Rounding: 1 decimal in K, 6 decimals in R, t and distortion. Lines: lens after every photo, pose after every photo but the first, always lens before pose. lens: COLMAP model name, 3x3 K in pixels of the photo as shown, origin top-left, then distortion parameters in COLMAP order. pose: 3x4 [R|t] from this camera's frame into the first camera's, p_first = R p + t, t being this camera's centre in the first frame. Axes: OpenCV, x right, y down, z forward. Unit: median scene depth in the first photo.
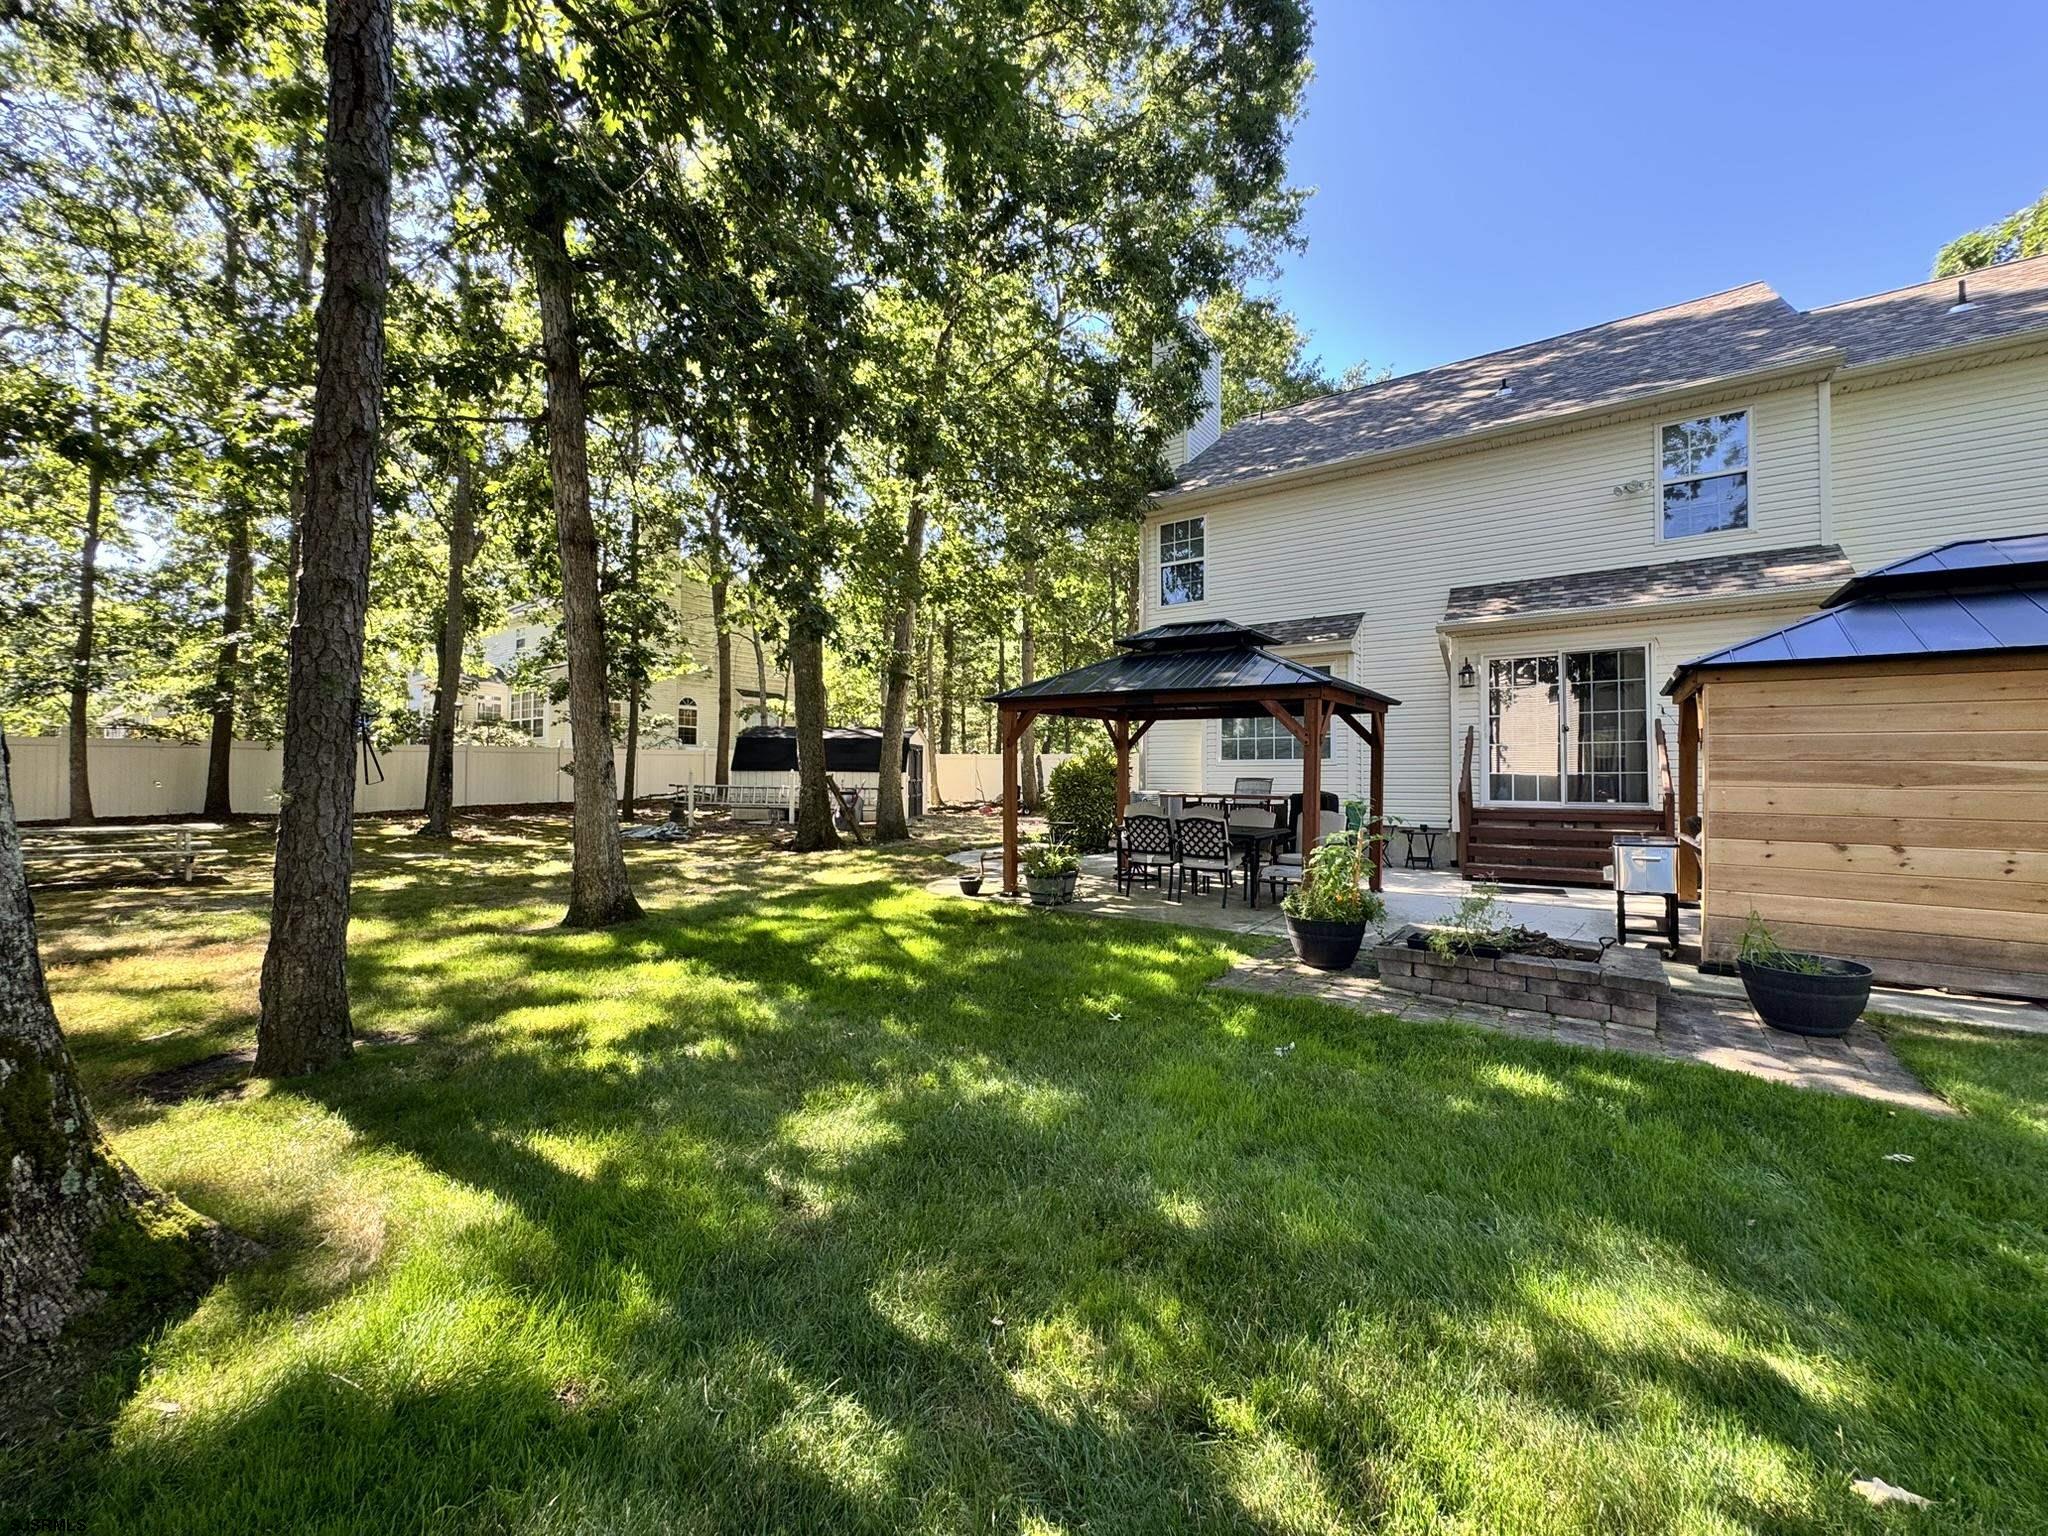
lens RADIAL K [[821.0, 0, 1024.0], [0, 821.0, 768.0], [0, 0, 1]] dist [-0.003035, -0.000383]
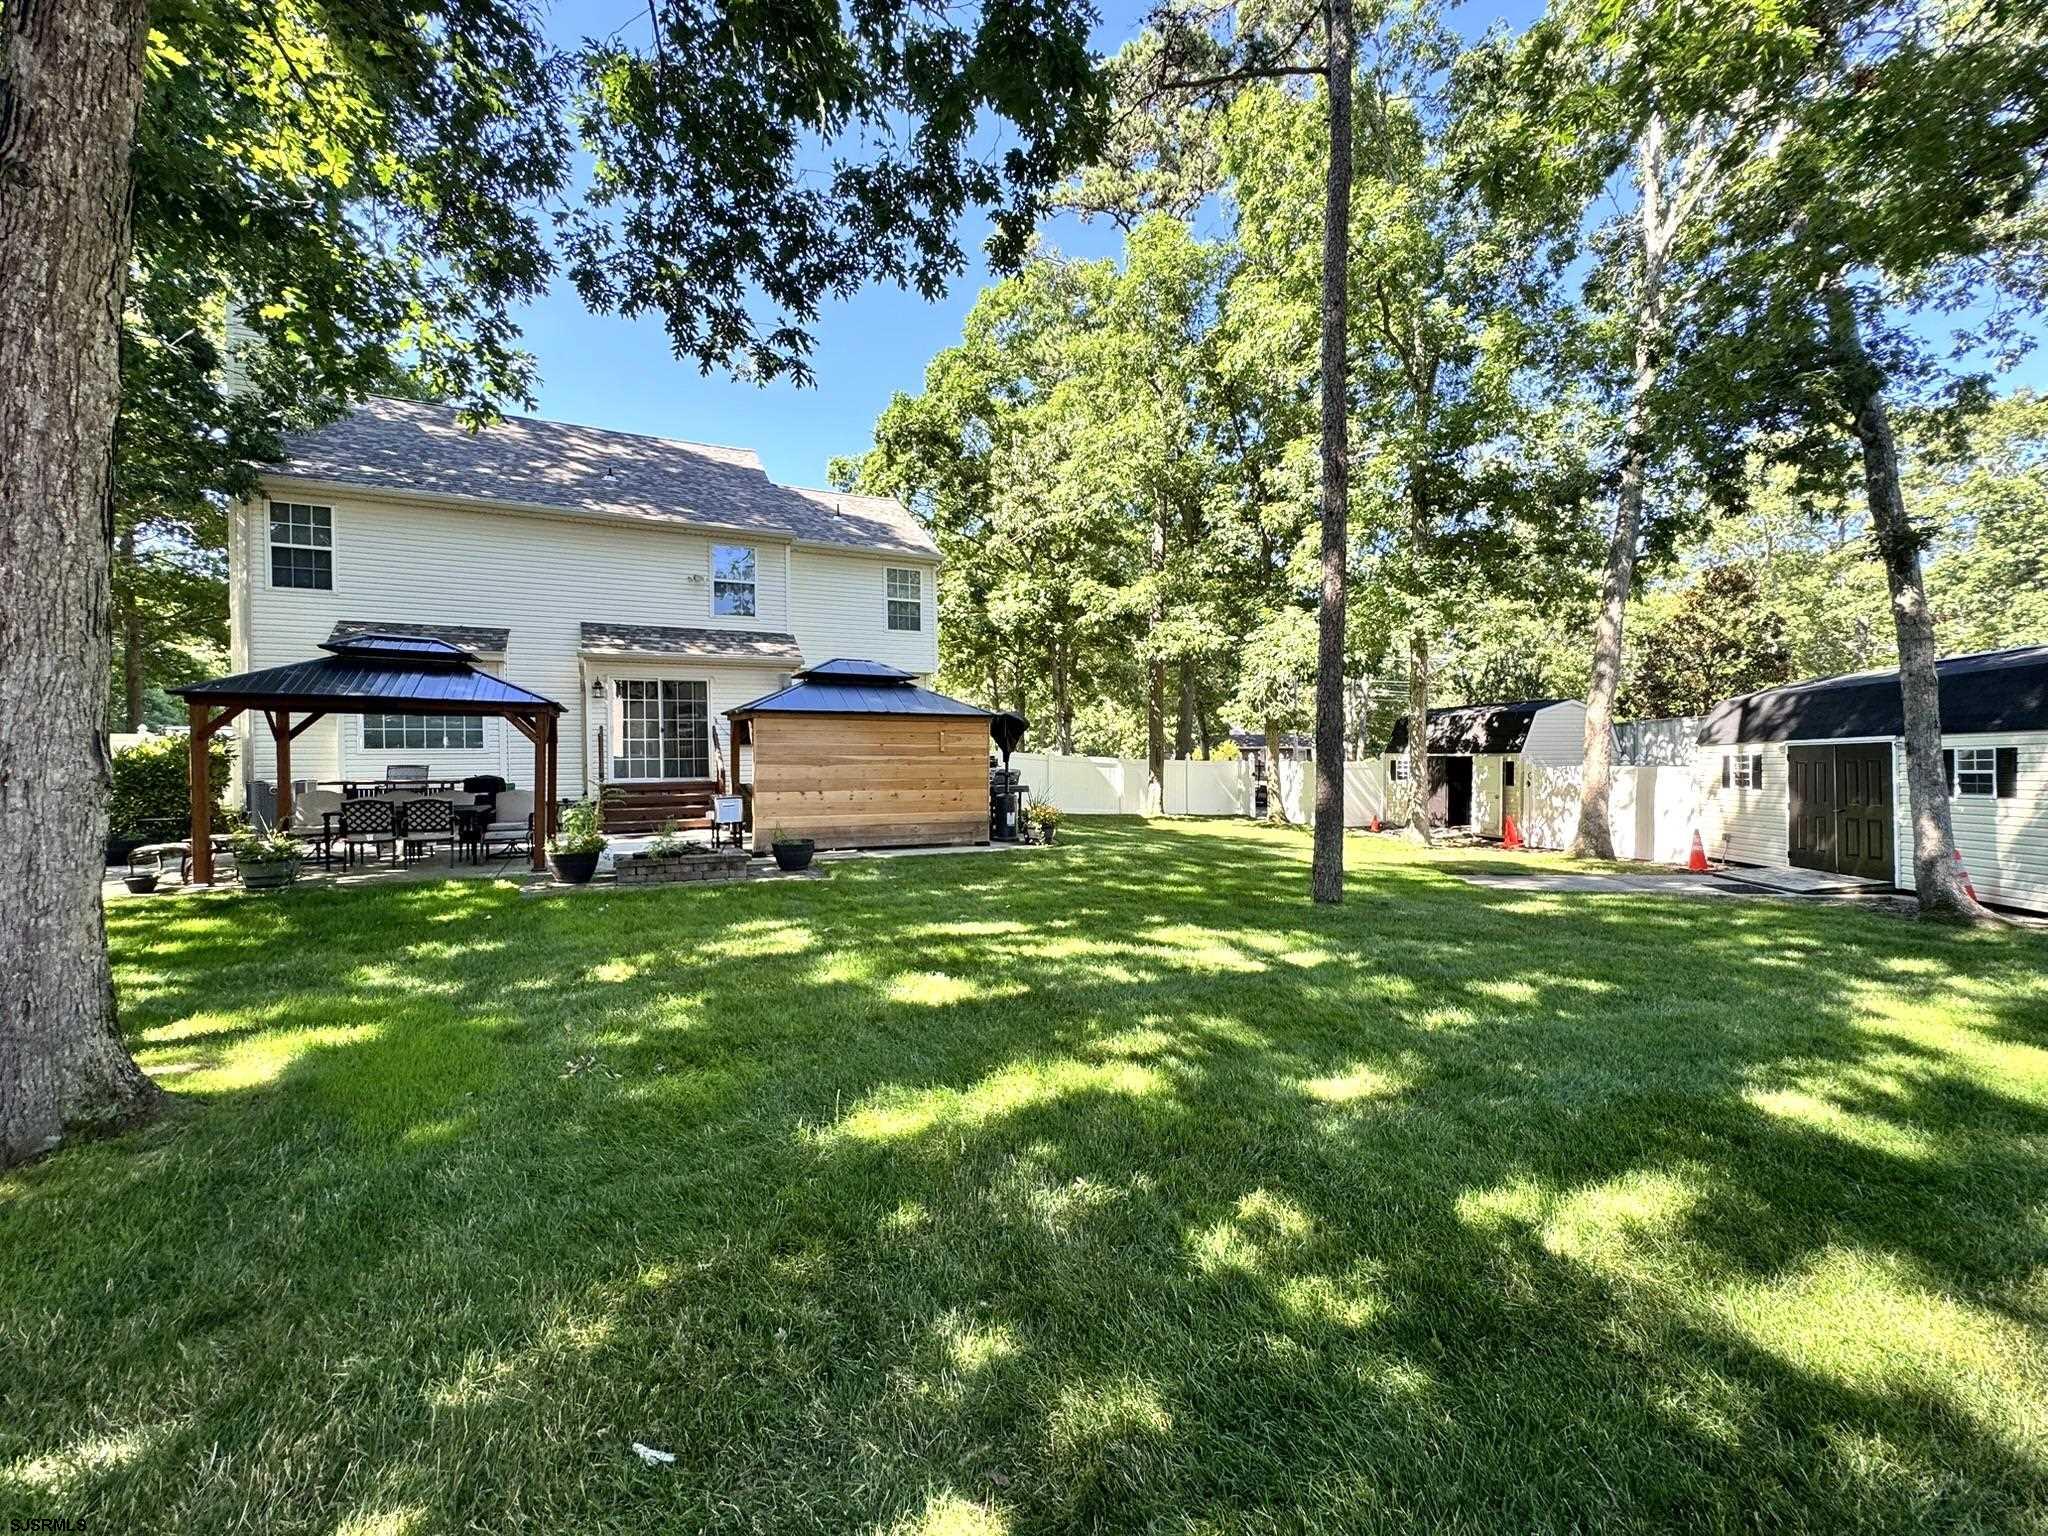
lens RADIAL K [[816.7, 0, 1024.0], [0, 816.7, 768.0], [0, 0, 1]] dist [-0.001260, -0.000662]
pose [[0.471971, -0.020234, 0.881382, -0.383397], [-0.003116, 0.999692, 0.024619, -0.017589], [-0.881609, -0.014366, 0.471763, -0.329733]]
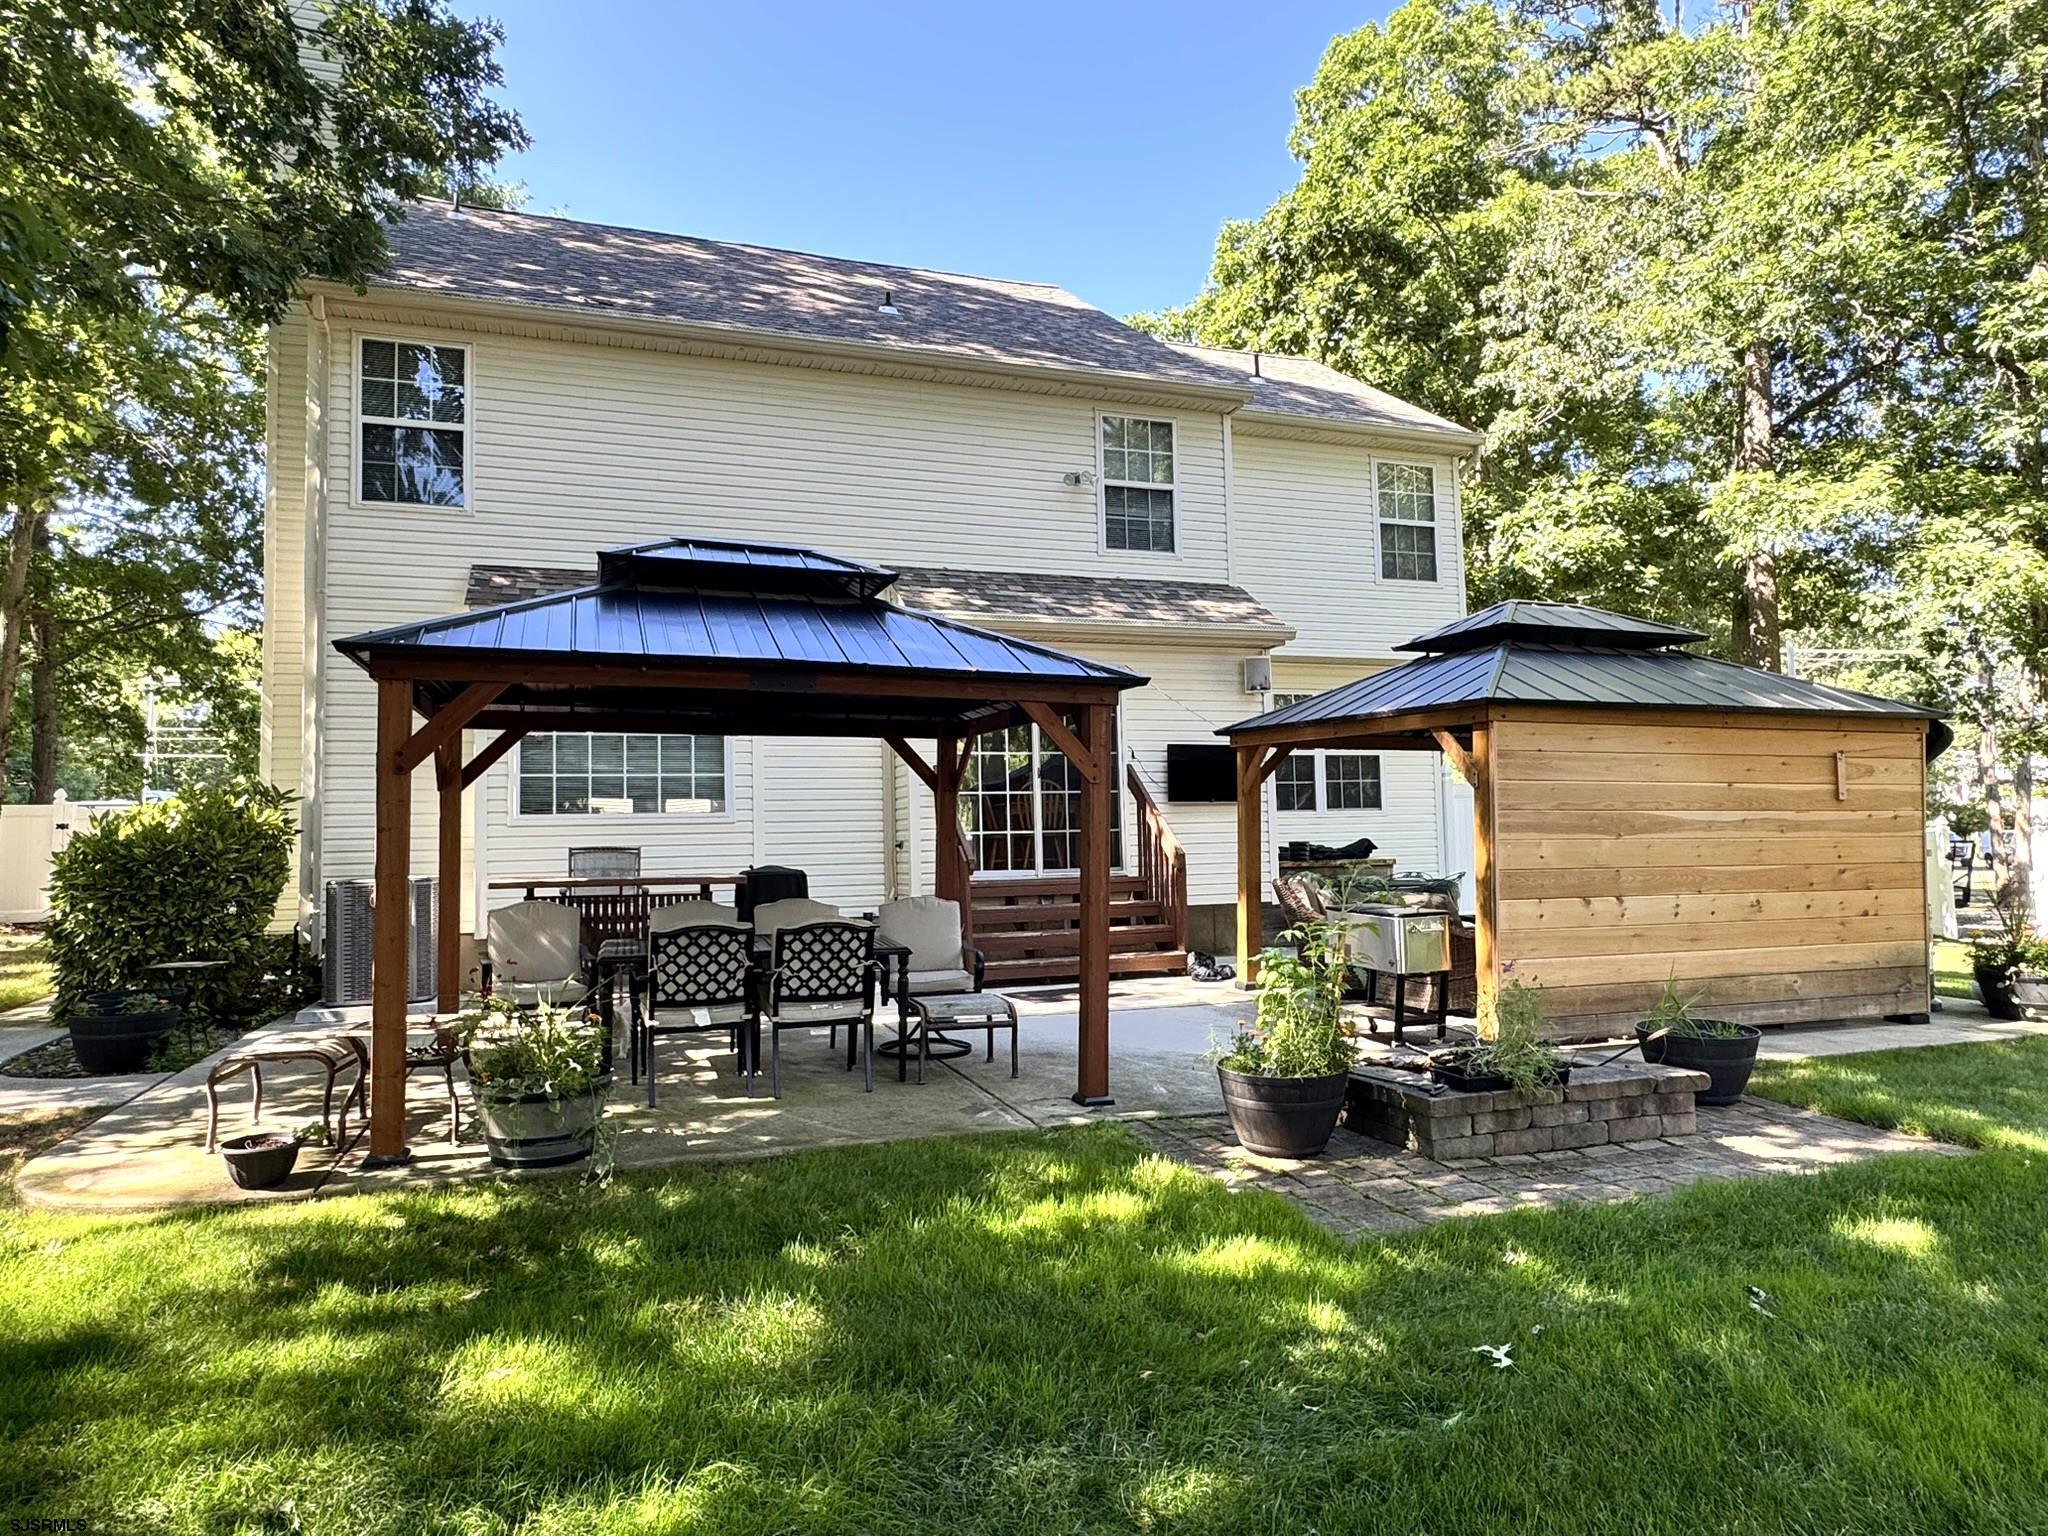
lens RADIAL K [[1226.5, 0, 1024.0], [0, 1226.5, 768.0], [0, 0, 1]] dist [-0.001582, 0.000061]
pose [[0.572627, 0.033722, 0.819122, -0.292566], [0.010585, 0.998766, -0.048517, 0.002402], [-0.819748, 0.036452, 0.571563, 0.386934]]
